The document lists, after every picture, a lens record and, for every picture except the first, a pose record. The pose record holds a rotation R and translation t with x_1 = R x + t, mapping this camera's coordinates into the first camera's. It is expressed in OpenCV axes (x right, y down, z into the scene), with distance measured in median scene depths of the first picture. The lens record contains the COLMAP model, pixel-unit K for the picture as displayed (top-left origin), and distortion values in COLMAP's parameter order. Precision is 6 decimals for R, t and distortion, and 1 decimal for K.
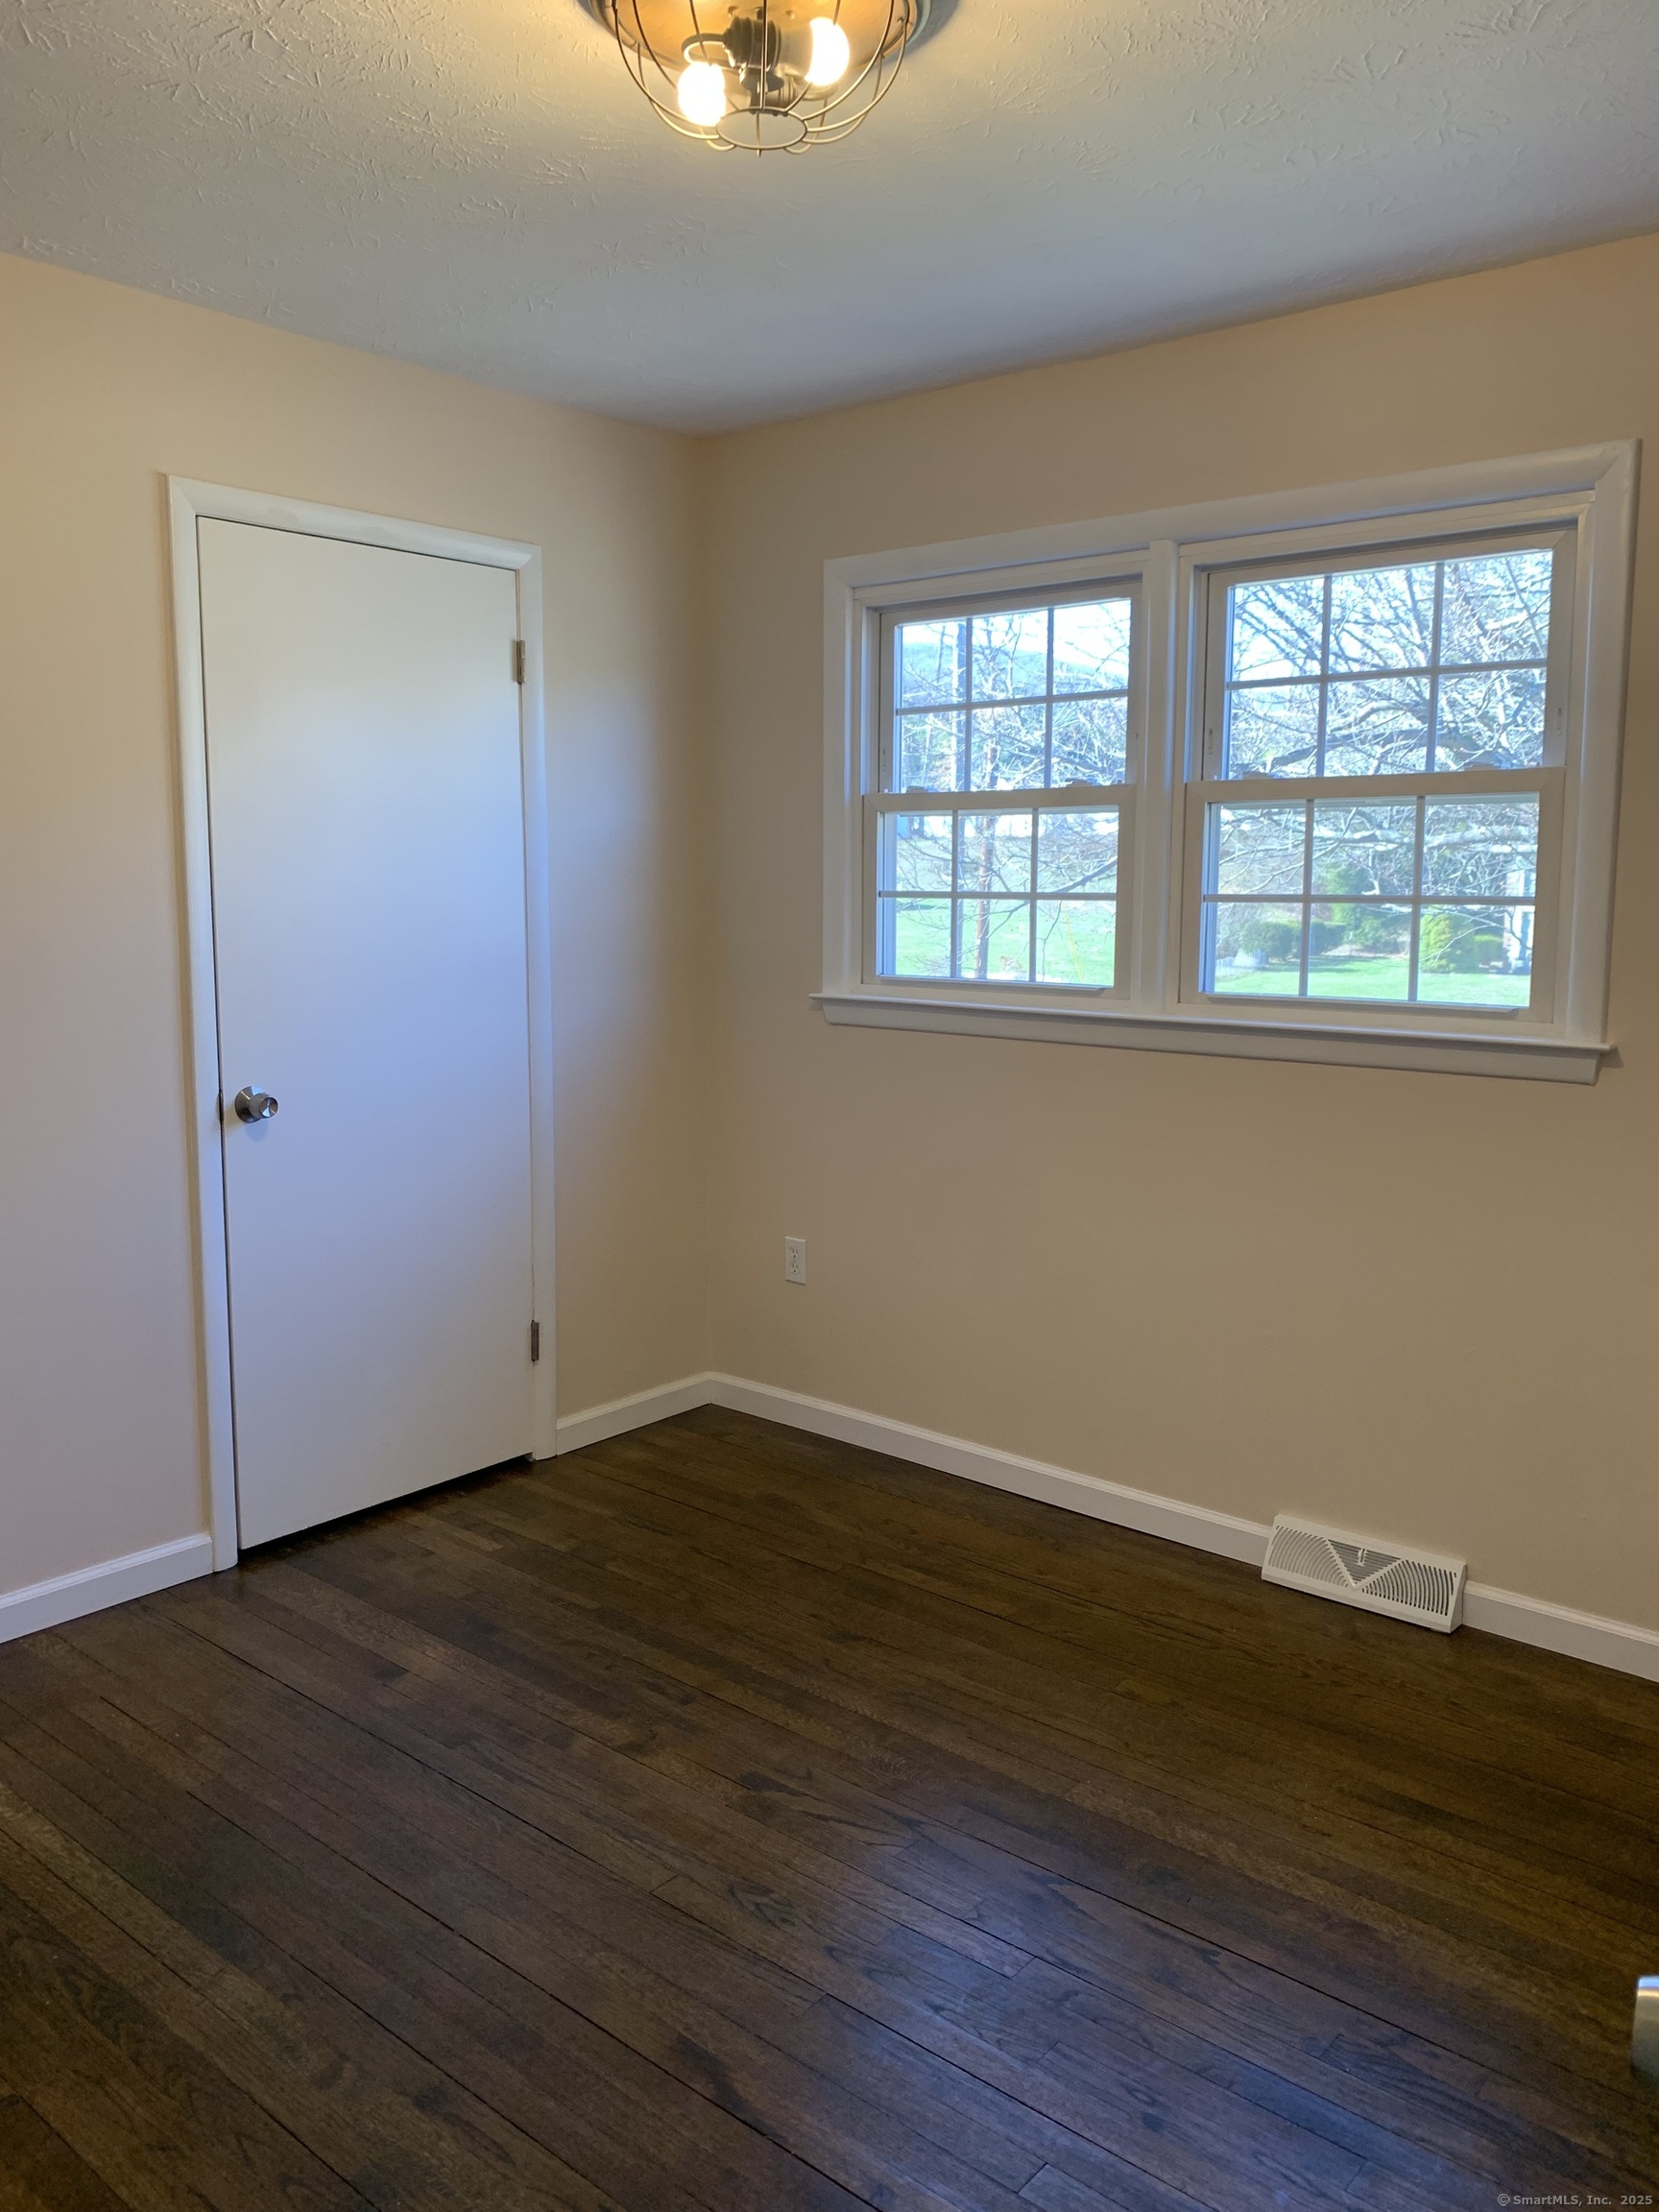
lens RADIAL K [[1698.2, 0, 838.7], [0, 1698.2, 1111.9], [0, 0, 1]] dist [0.028108, -0.041556]
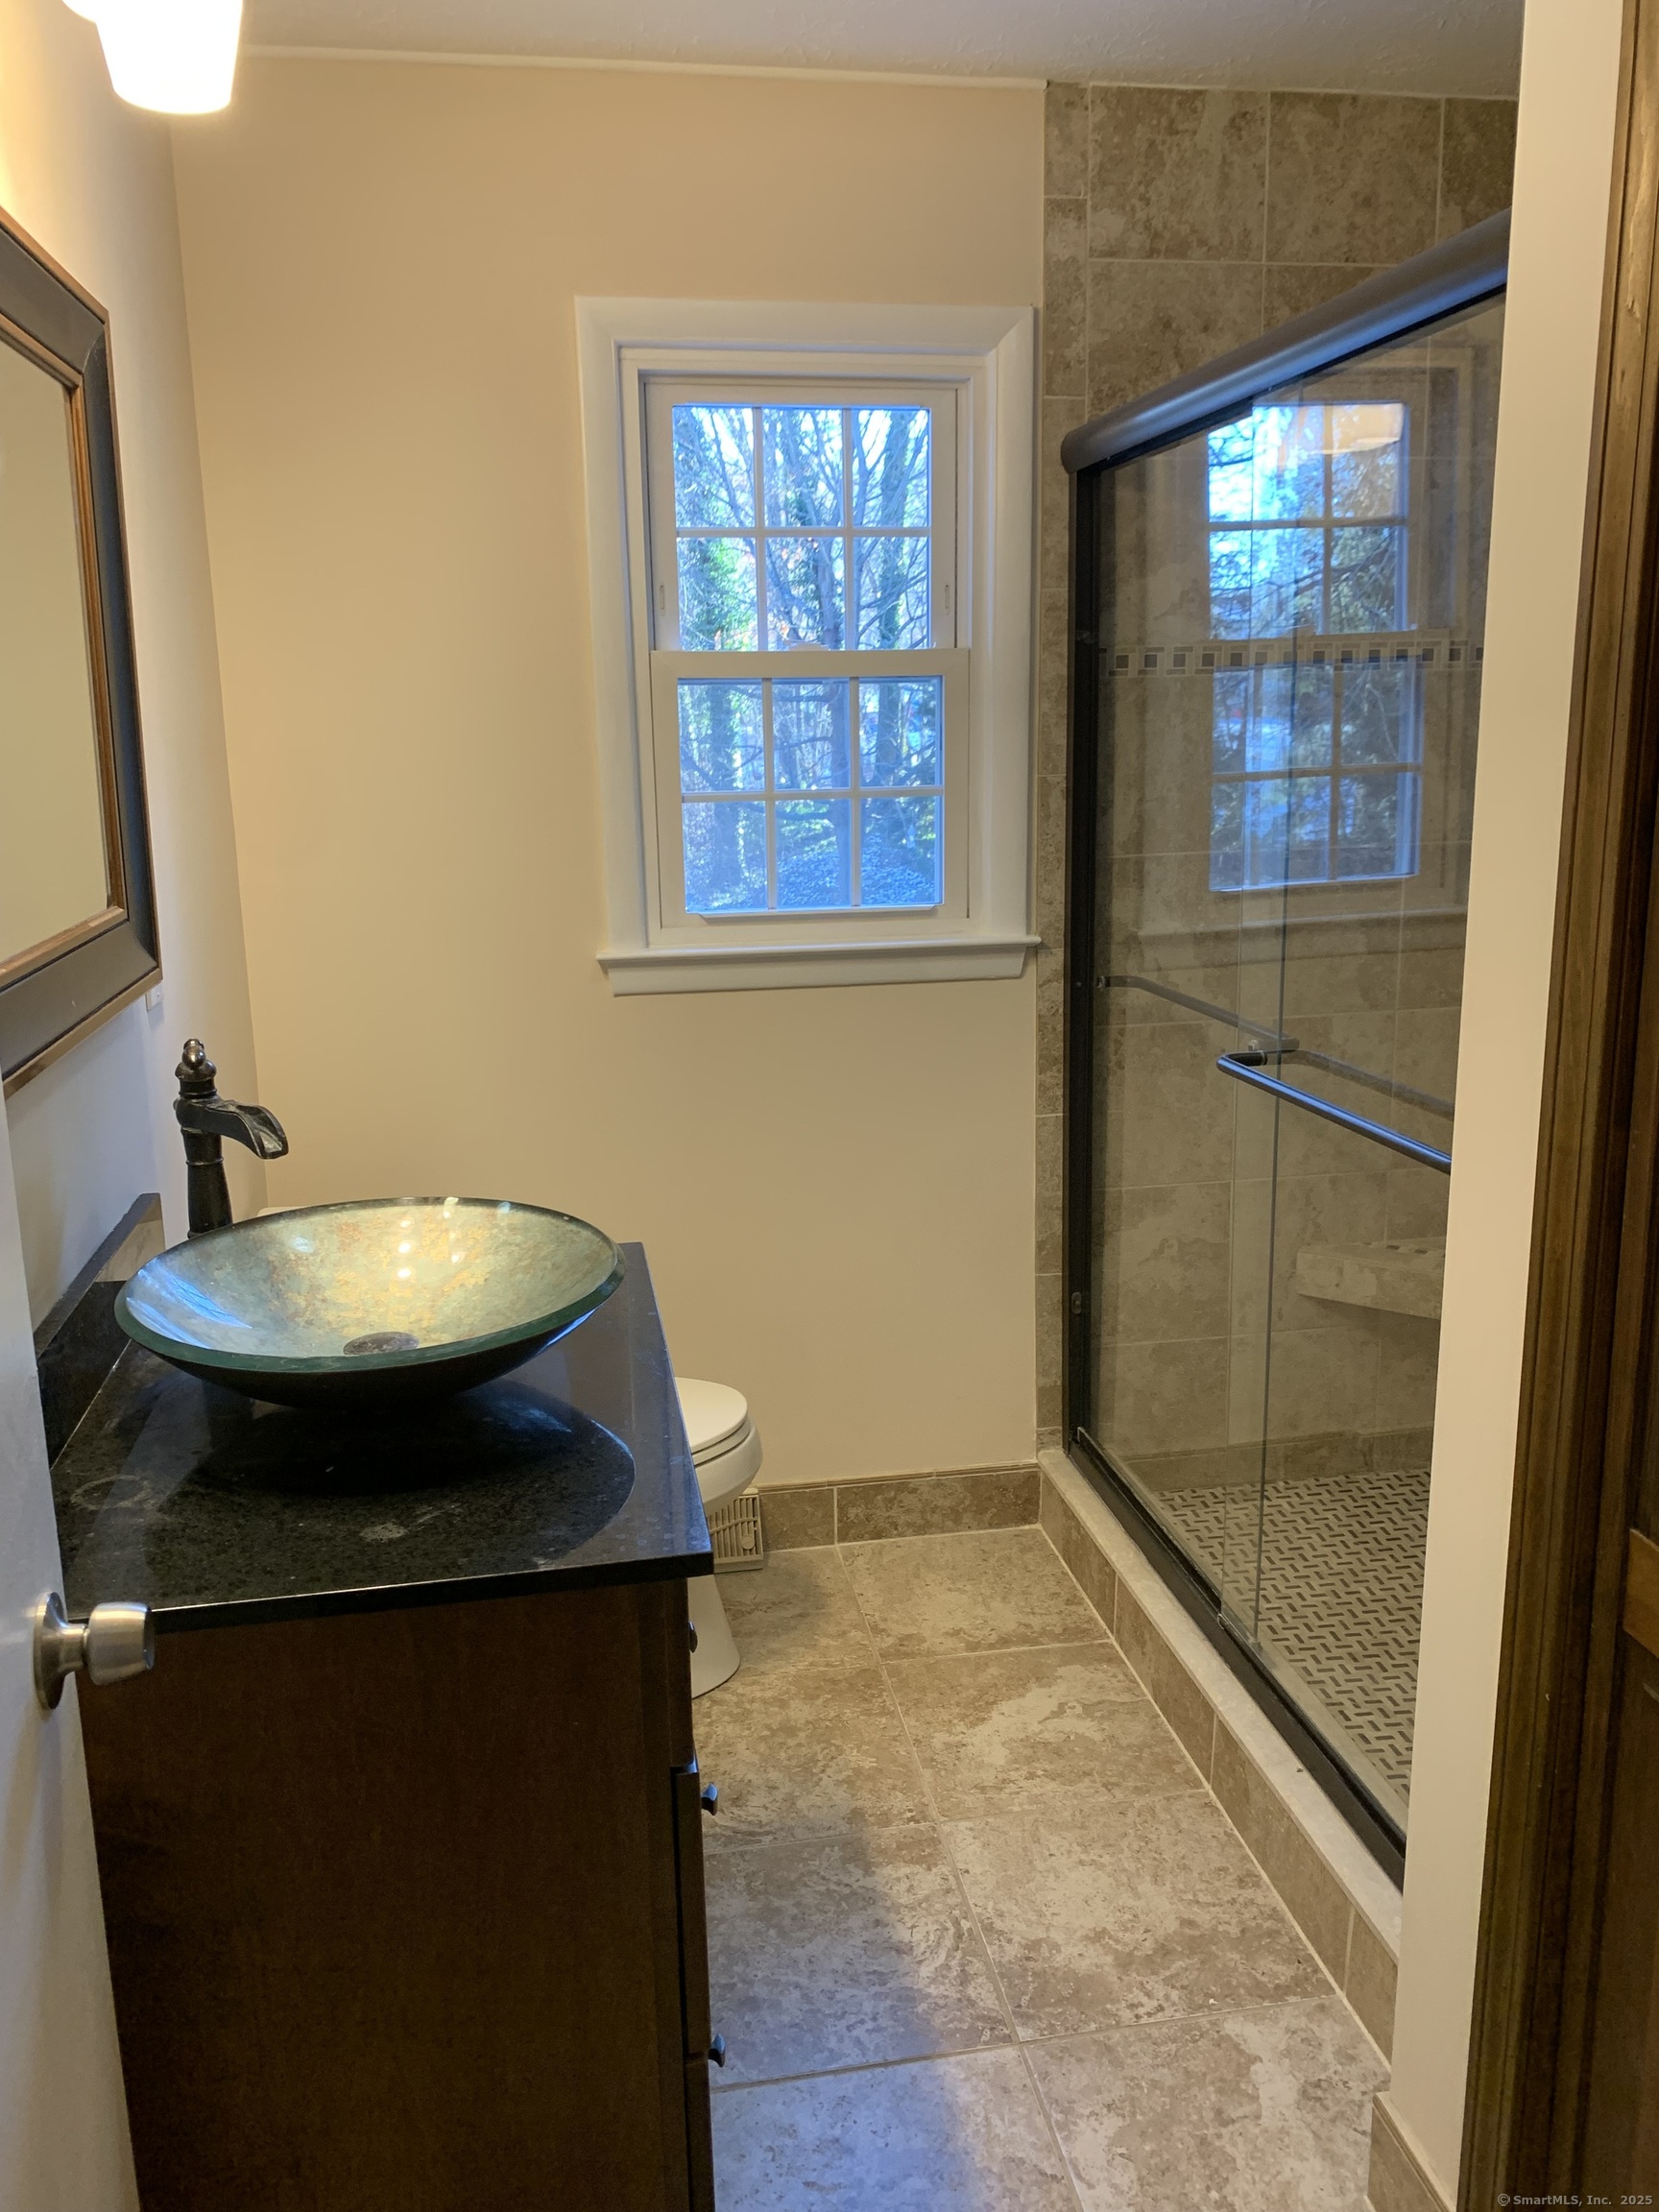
lens RADIAL K [[1698.2, 0, 815.5], [0, 1698.2, 1101.9], [0, 0, 1]] dist [0.028108, -0.041556]
pose [[0.649780, -0.179974, 0.738509, -0.643709], [0.139957, 0.983282, 0.116483, -0.106193], [-0.747127, 0.027671, 0.664105, 0.664881]]
